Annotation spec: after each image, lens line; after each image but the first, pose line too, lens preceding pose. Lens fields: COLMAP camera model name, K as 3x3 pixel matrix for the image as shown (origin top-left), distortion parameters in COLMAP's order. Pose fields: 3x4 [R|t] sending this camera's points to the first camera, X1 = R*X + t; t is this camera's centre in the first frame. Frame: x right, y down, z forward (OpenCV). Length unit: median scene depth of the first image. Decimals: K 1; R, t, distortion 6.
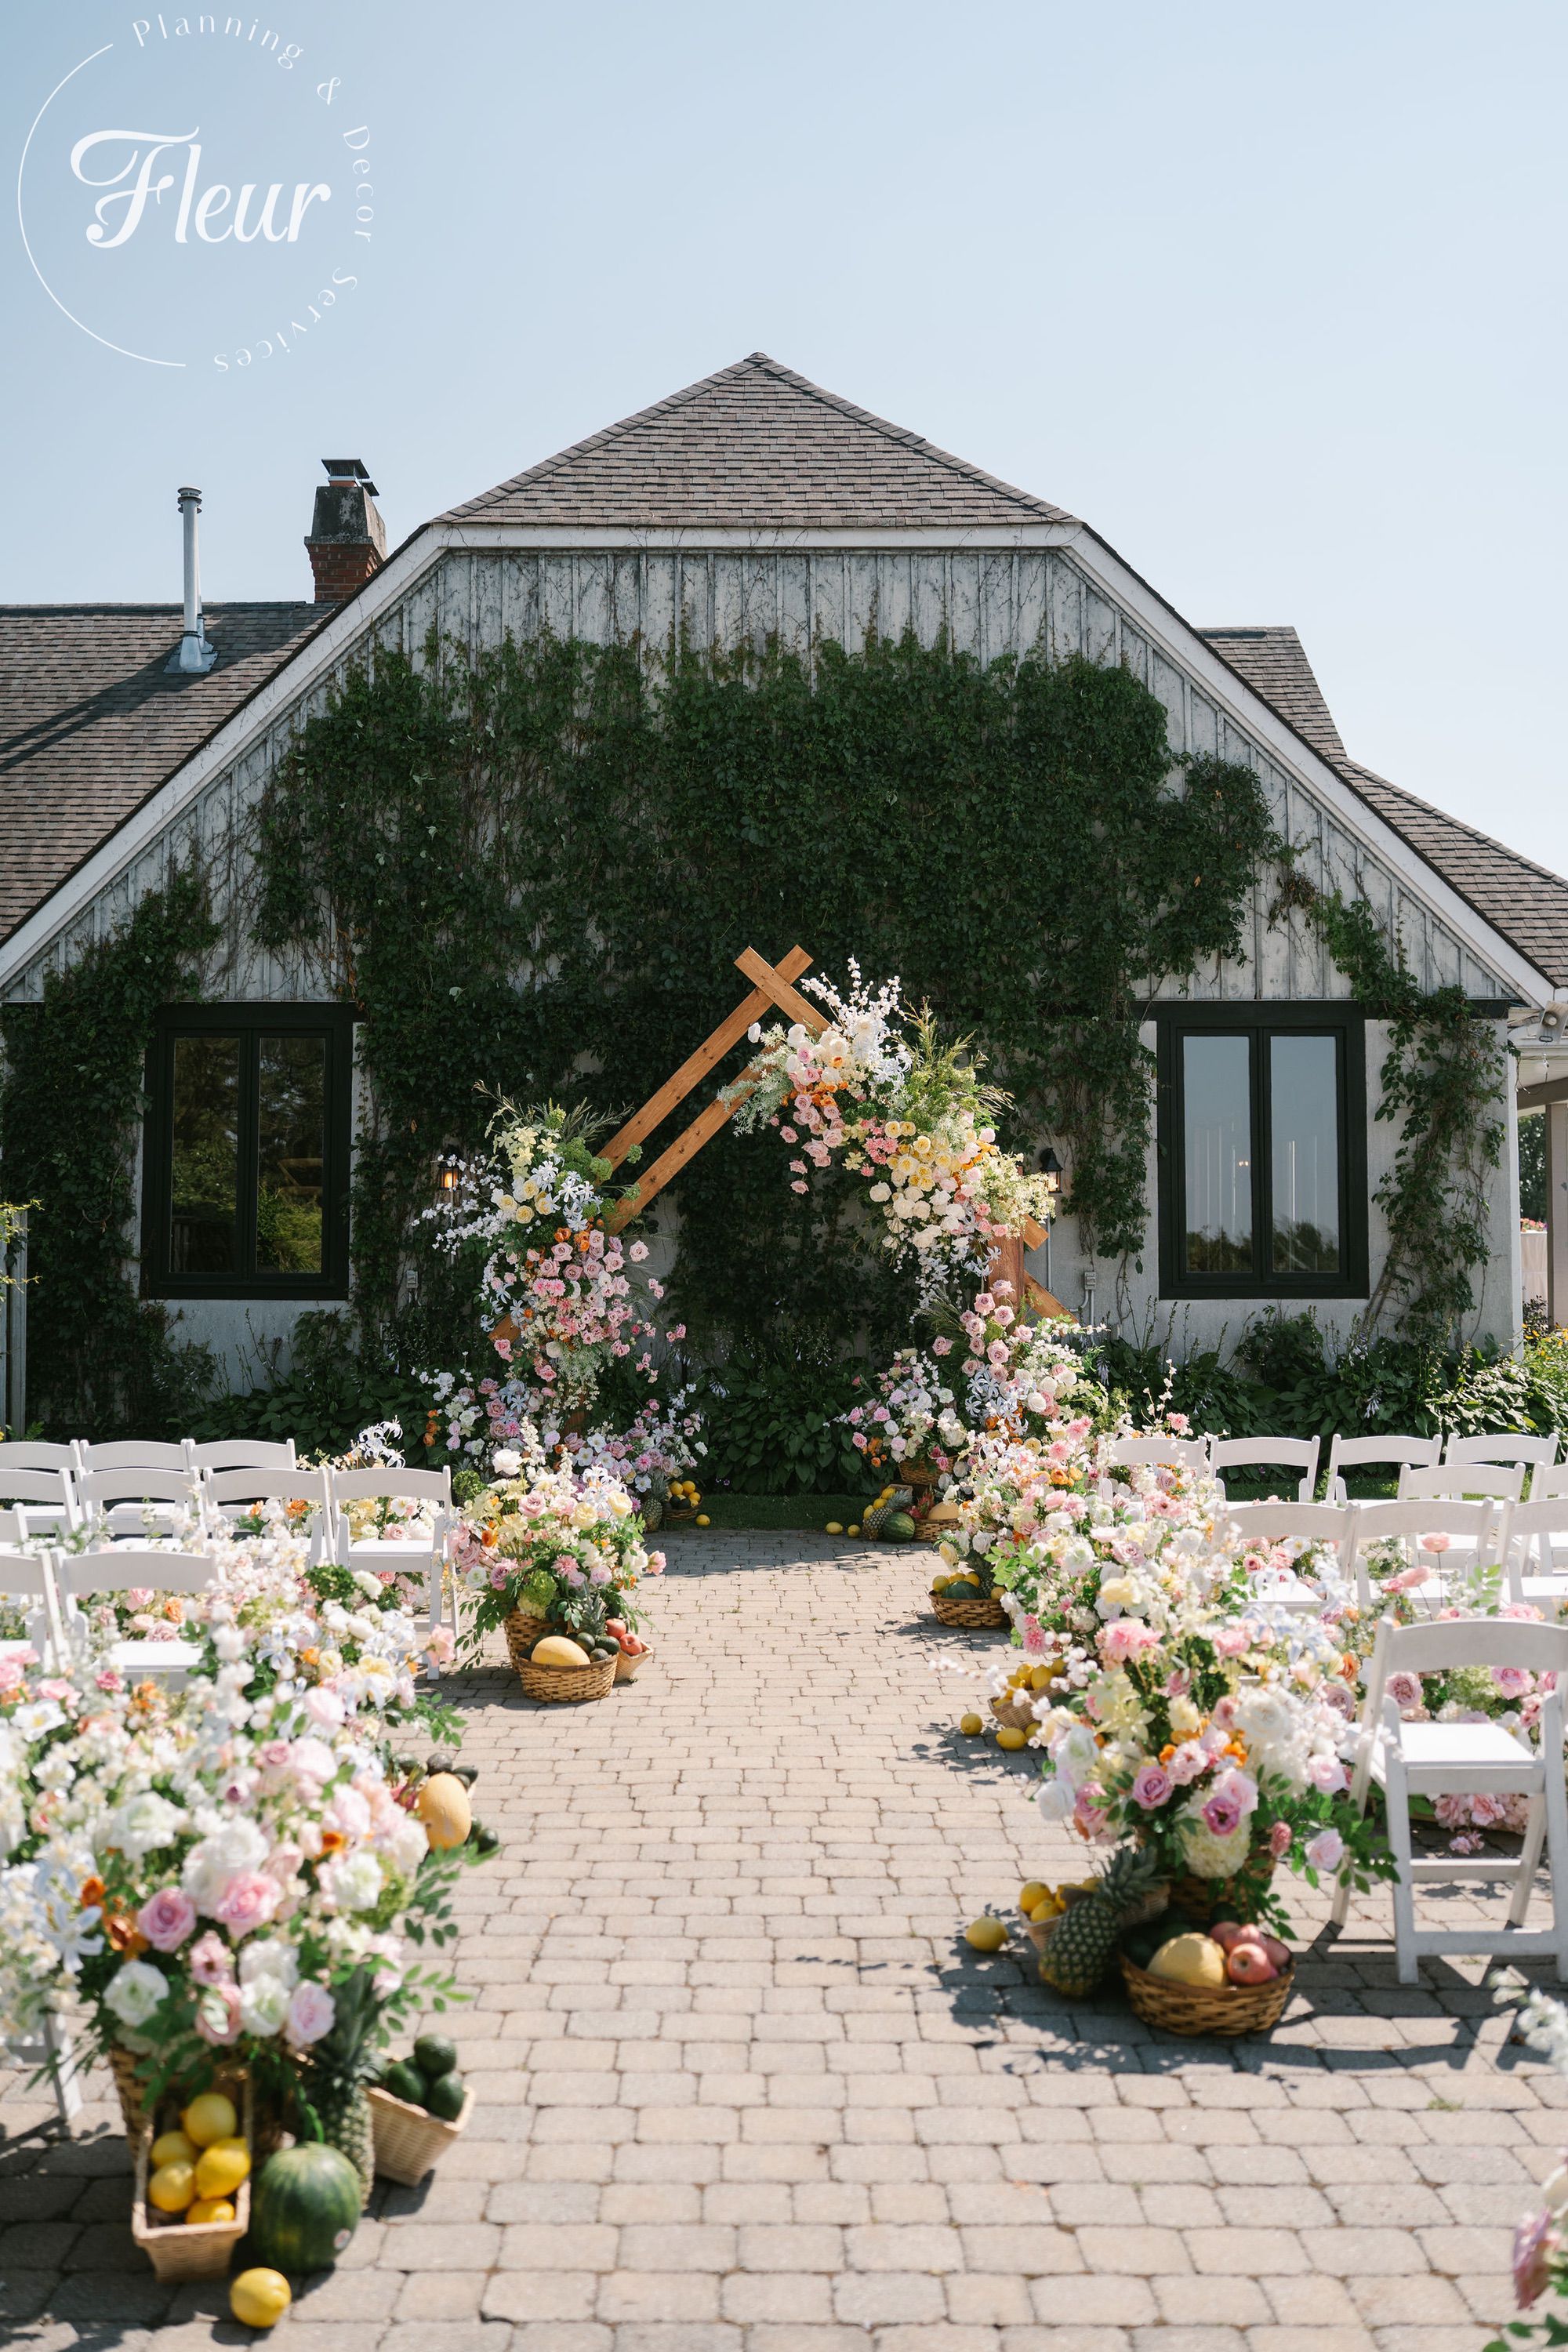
lens RADIAL K [[2002.8, 0, 739.0], [0, 2002.8, 1164.9], [0, 0, 1]] dist [0.003255, -0.007826]
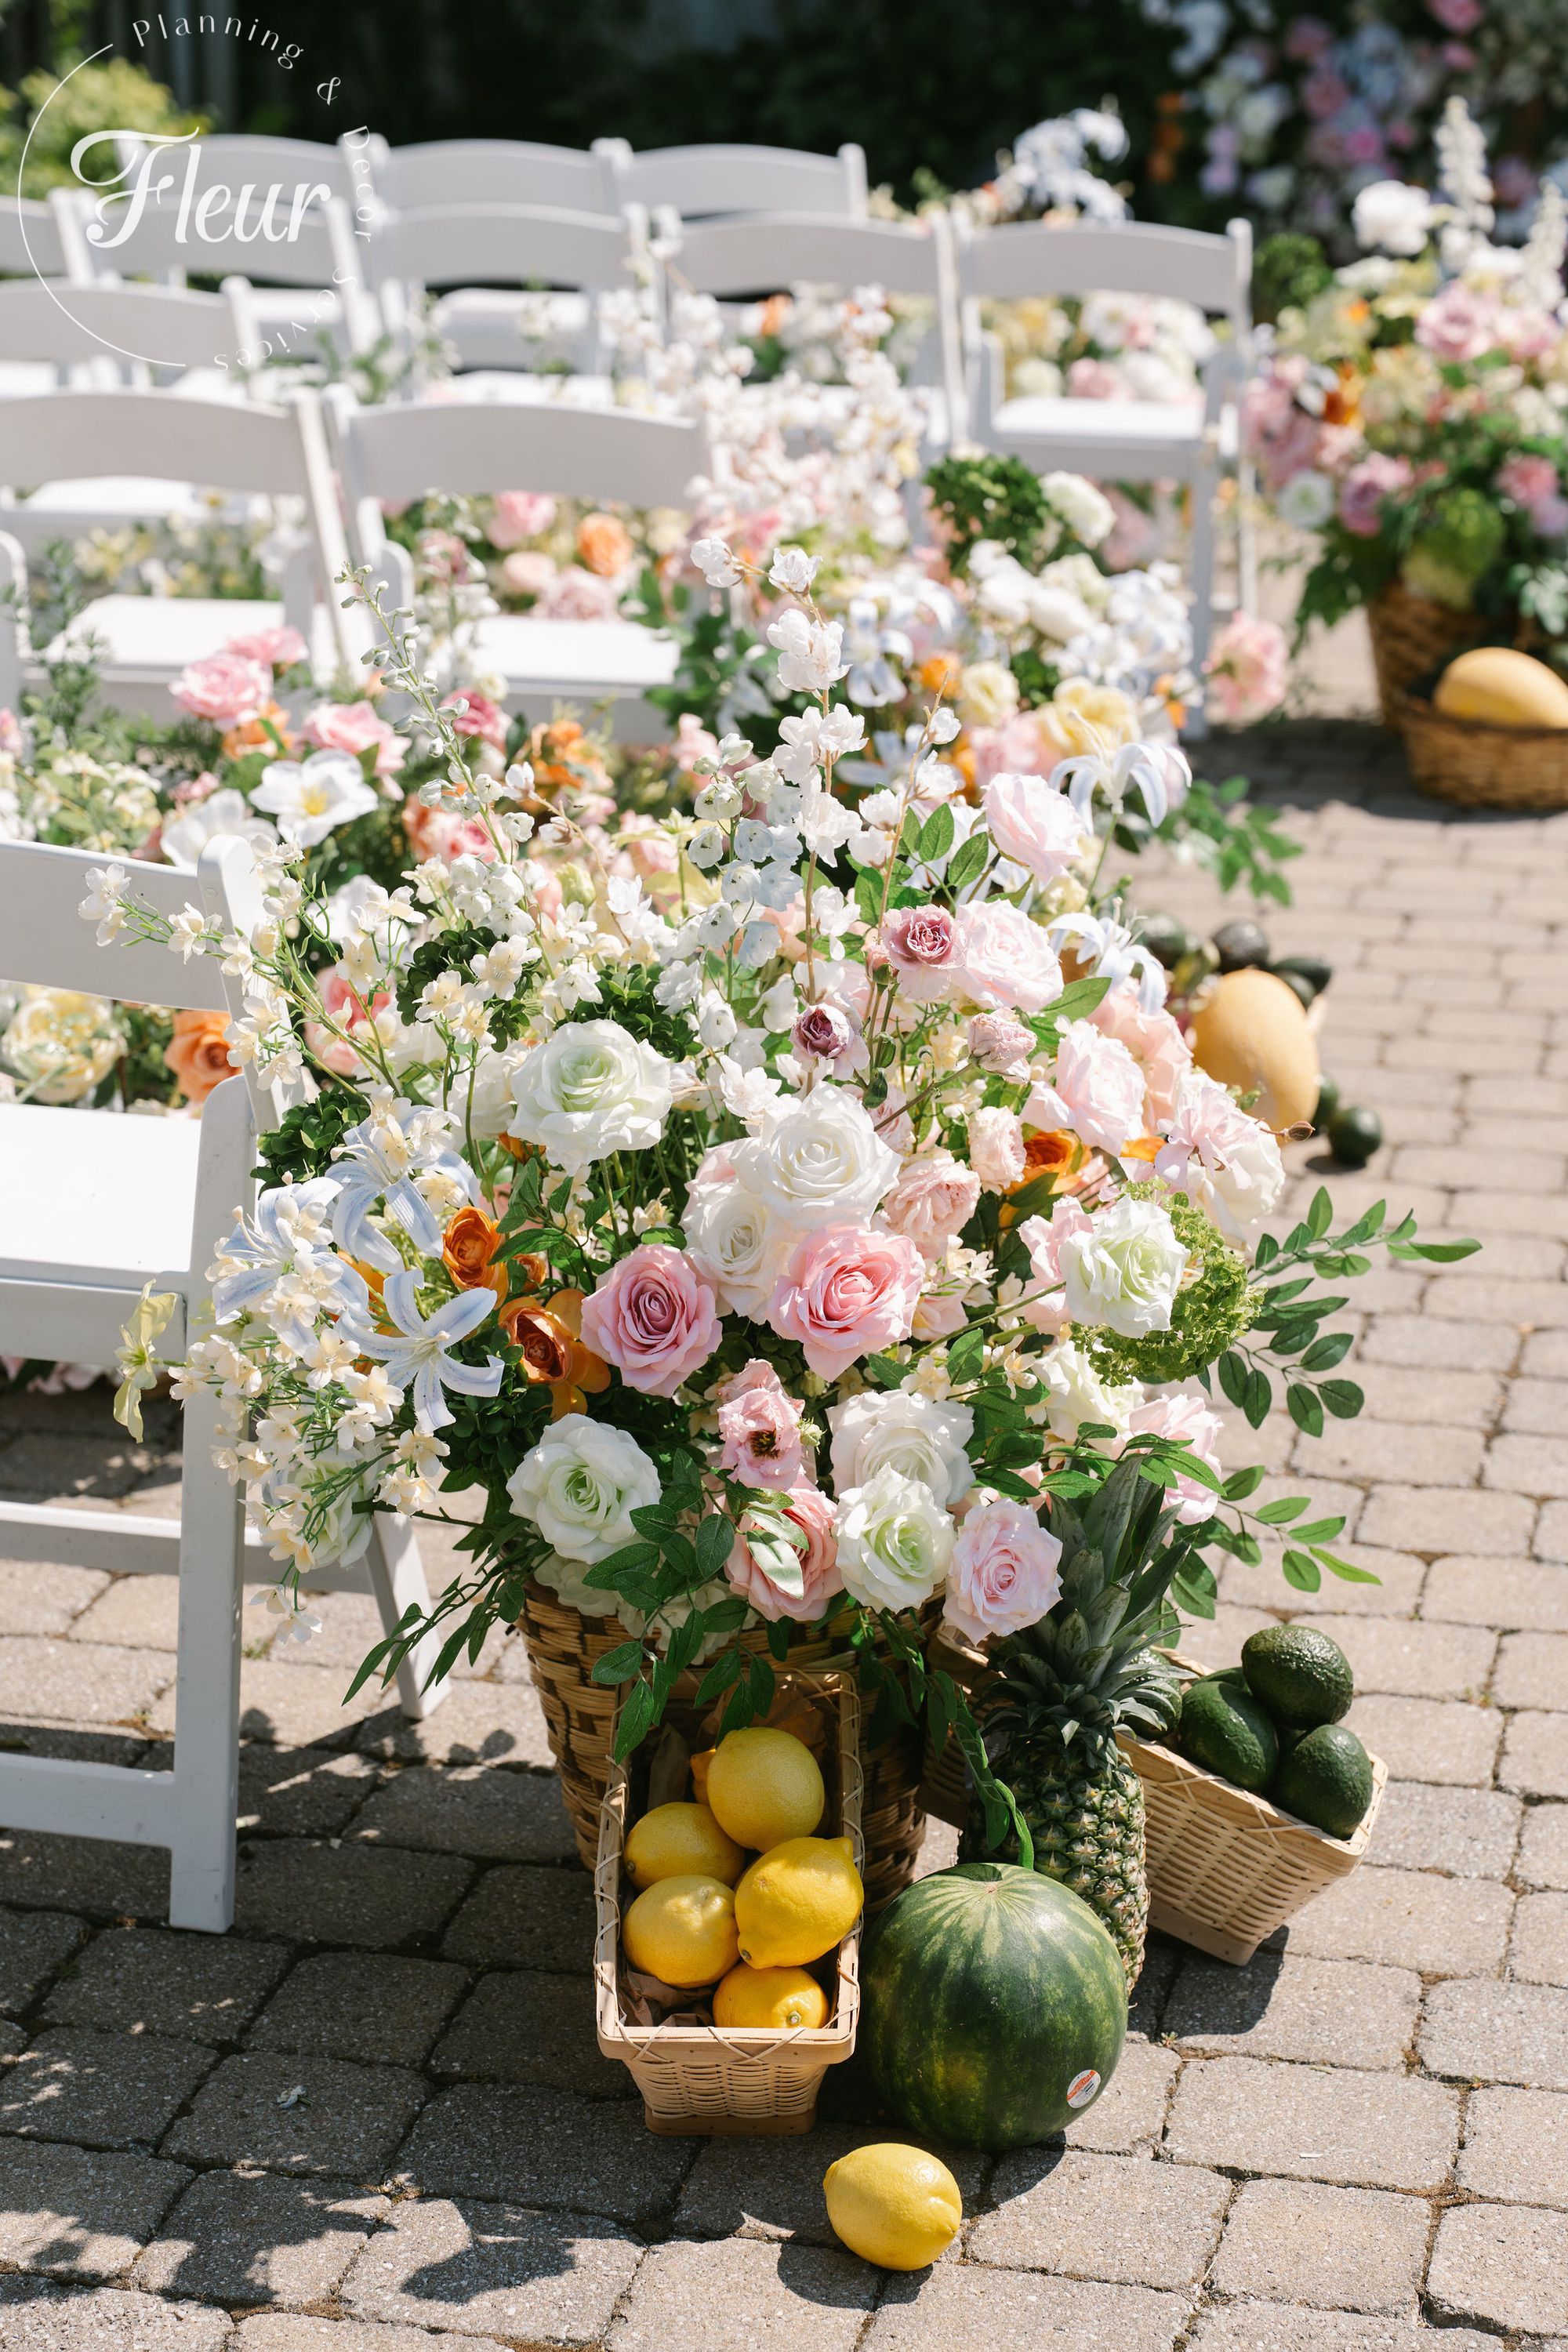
lens RADIAL K [[4517.7, 0, 788.7], [0, 4517.7, 1181.7], [0, 0, 1]] dist [-0.007285, 0.000000]
pose [[0.975699, 0.073671, -0.206357, -0.022277], [0.002079, 0.938627, 0.344928, 0.011956], [0.219104, -0.336975, 0.915665, 0.056560]]
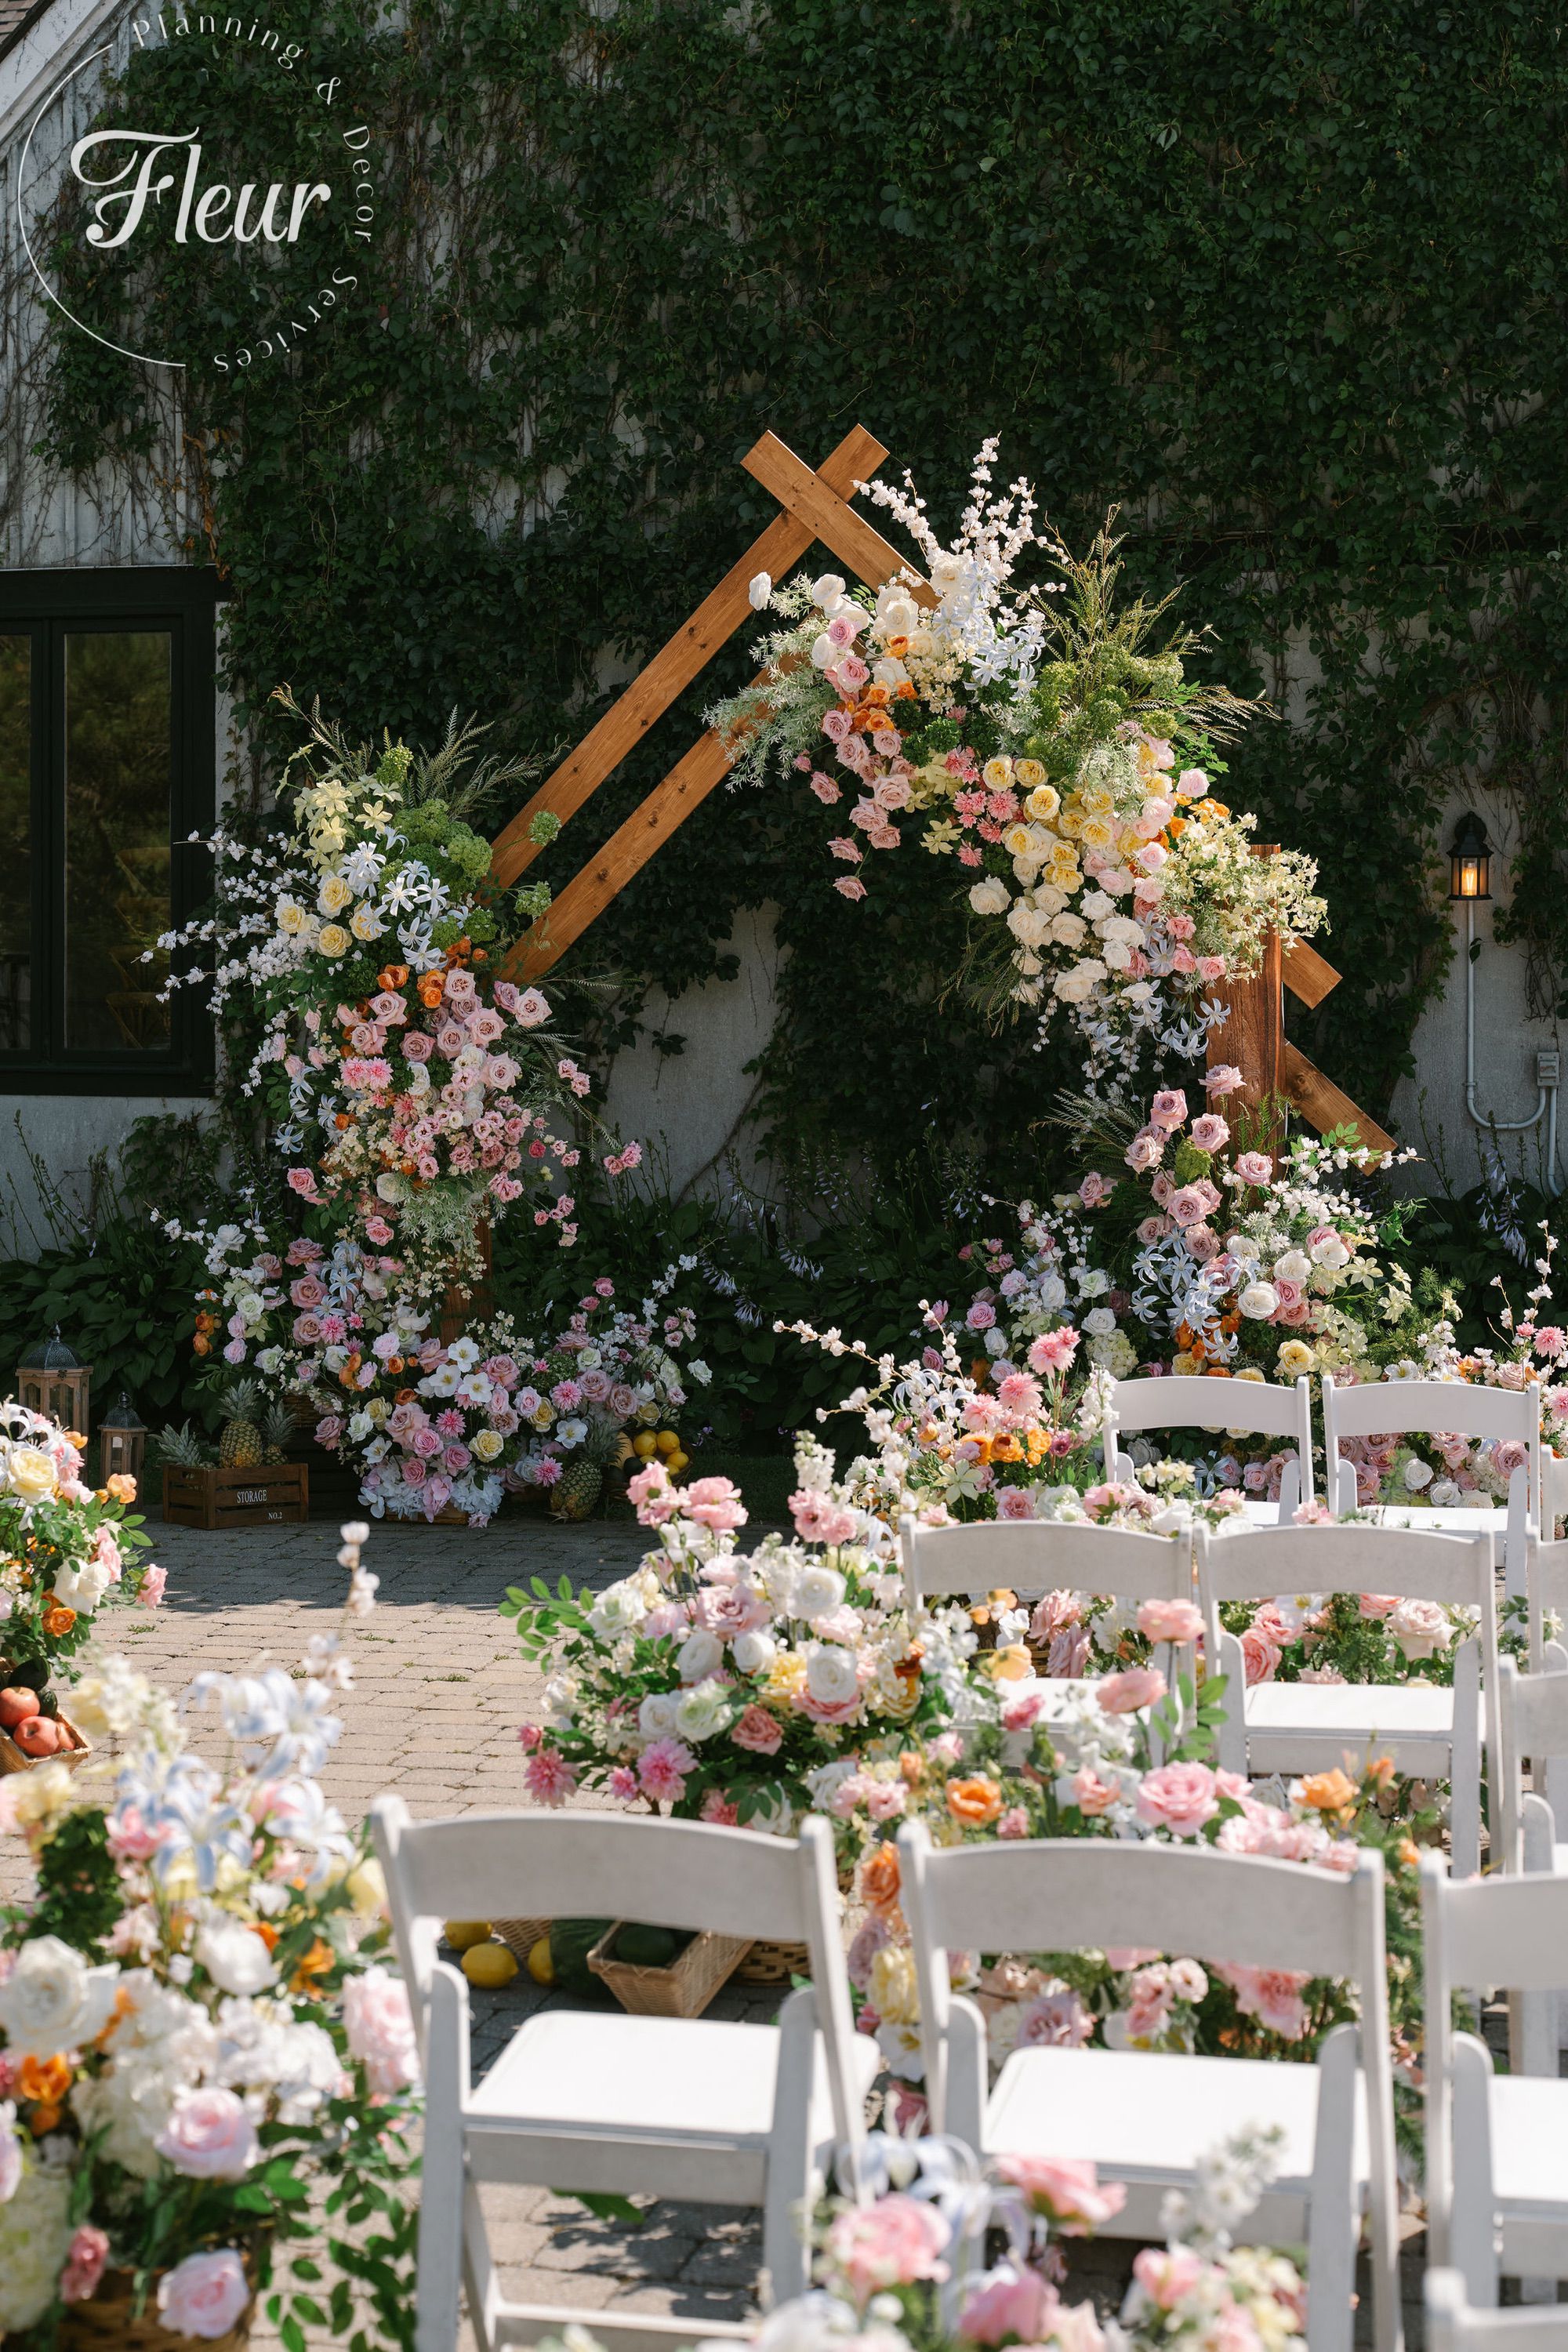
lens RADIAL K [[3434.3, 0, 796.2], [0, 3434.3, 1178.9], [0, 0, 1]] dist [0.001345, 0.000000]
pose [[0.974798, 0.011631, -0.222784, 0.229258], [0.008040, 0.996159, 0.087190, 0.008940], [0.222942, -0.086784, 0.970961, 0.113531]]
